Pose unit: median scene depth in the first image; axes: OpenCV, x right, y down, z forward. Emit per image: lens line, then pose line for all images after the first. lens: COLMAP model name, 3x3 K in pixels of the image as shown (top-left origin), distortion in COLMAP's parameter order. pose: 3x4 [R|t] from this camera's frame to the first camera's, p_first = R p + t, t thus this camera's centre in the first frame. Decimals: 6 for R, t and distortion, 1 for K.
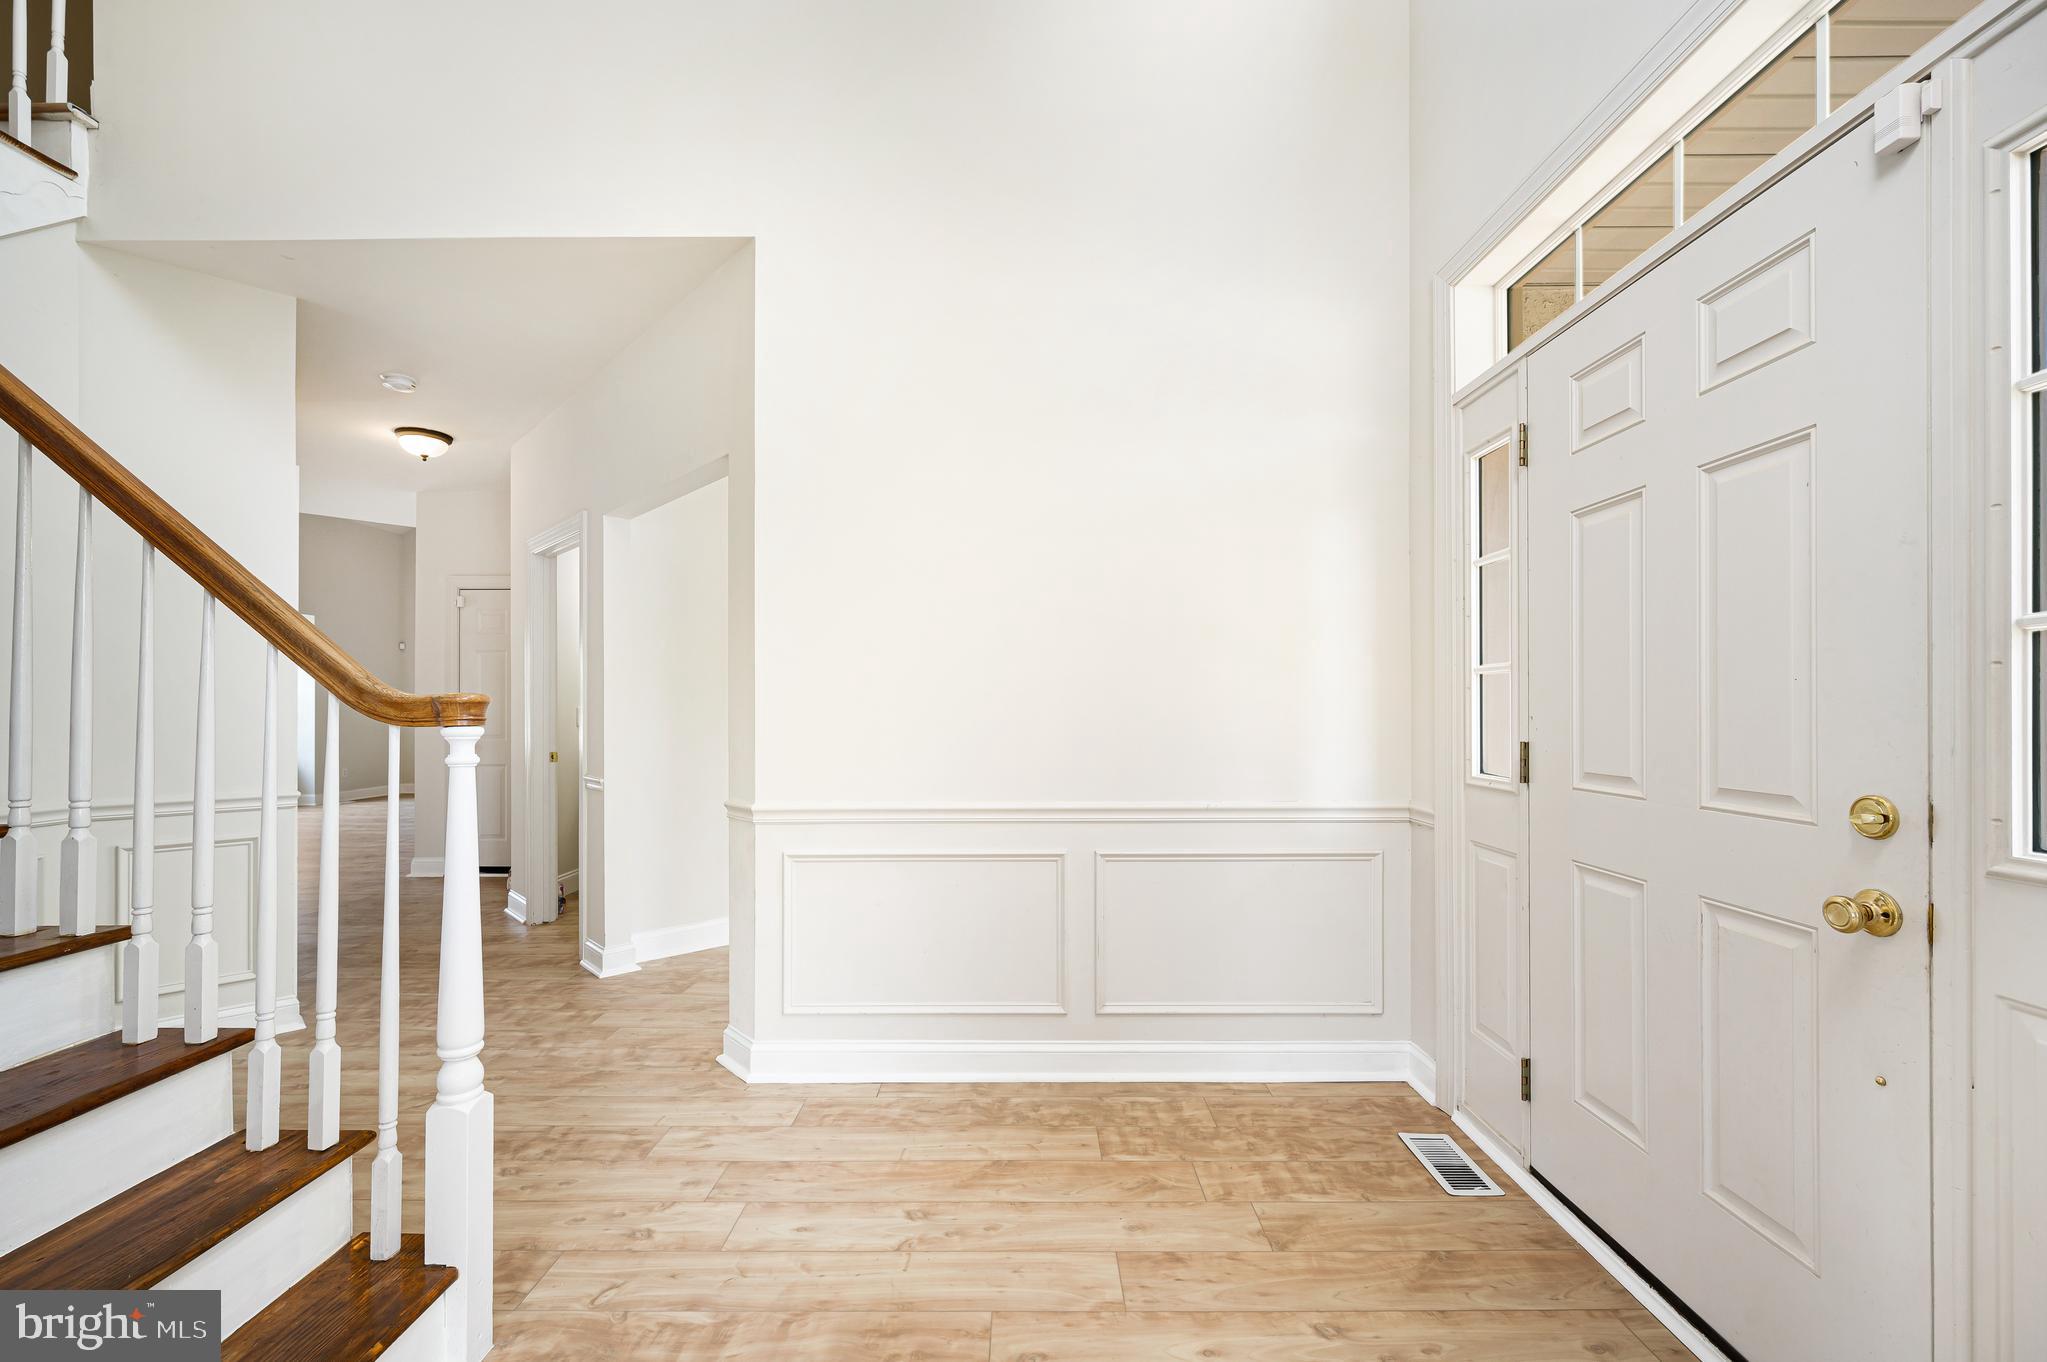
lens RADIAL K [[830.6, 0, 1026.0], [0, 830.6, 706.0], [0, 0, 1]] dist [-0.002934, 0.001325]
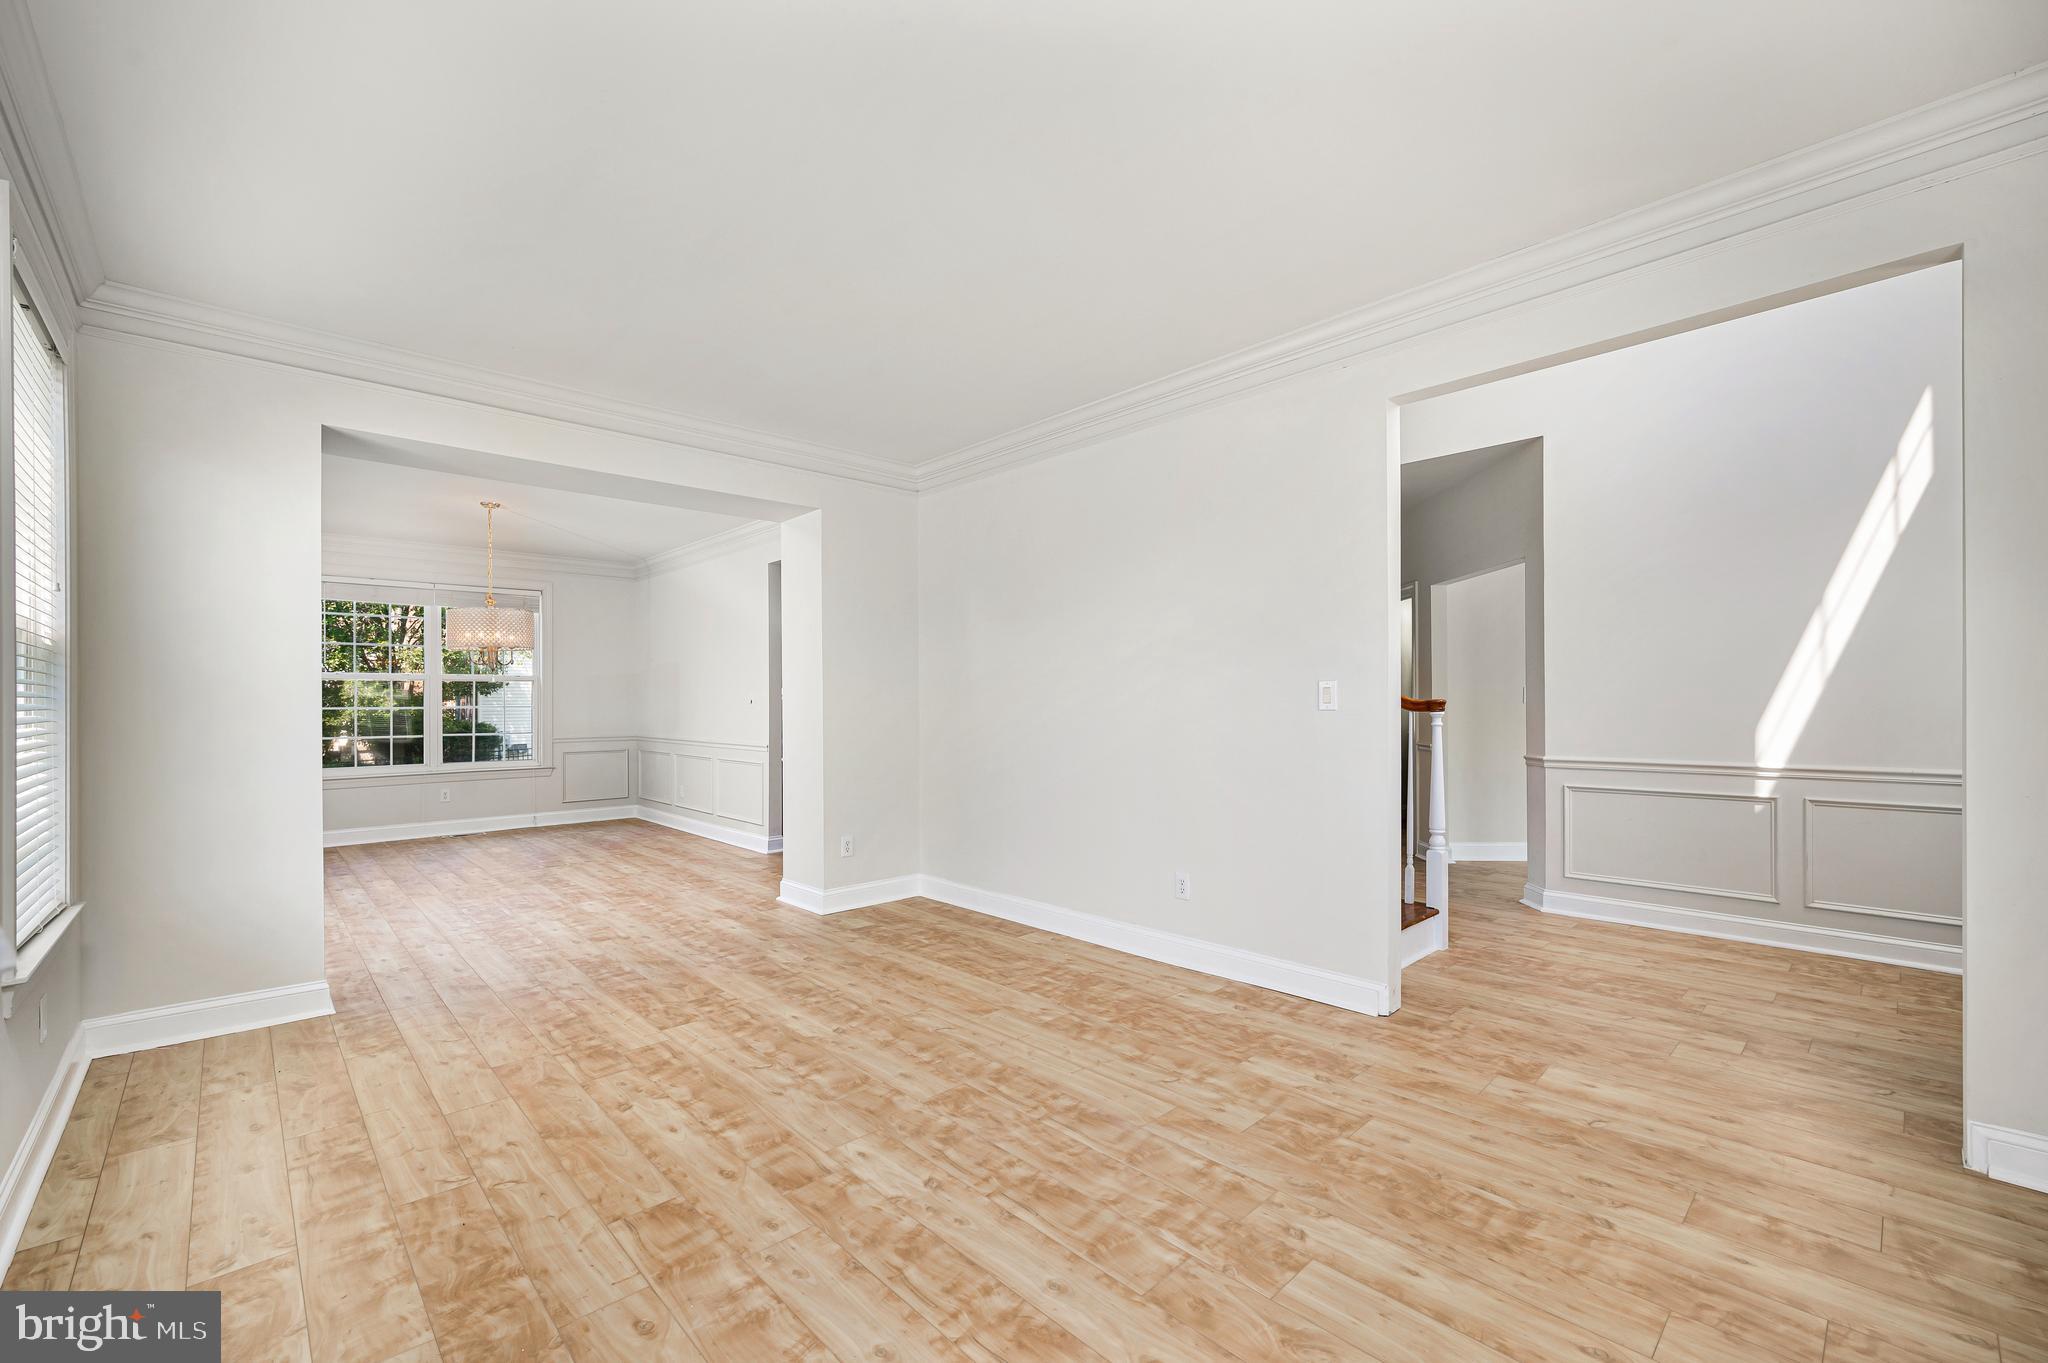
lens RADIAL K [[874.9, 0, 1017.0], [0, 874.9, 714.2], [0, 0, 1]] dist [-0.000562, 0.001126]
pose [[0.695497, 0.004520, -0.718515, 0.288027], [0.013881, 0.999709, 0.019725, -0.029853], [0.718395, -0.023692, 0.695232, -1.388440]]
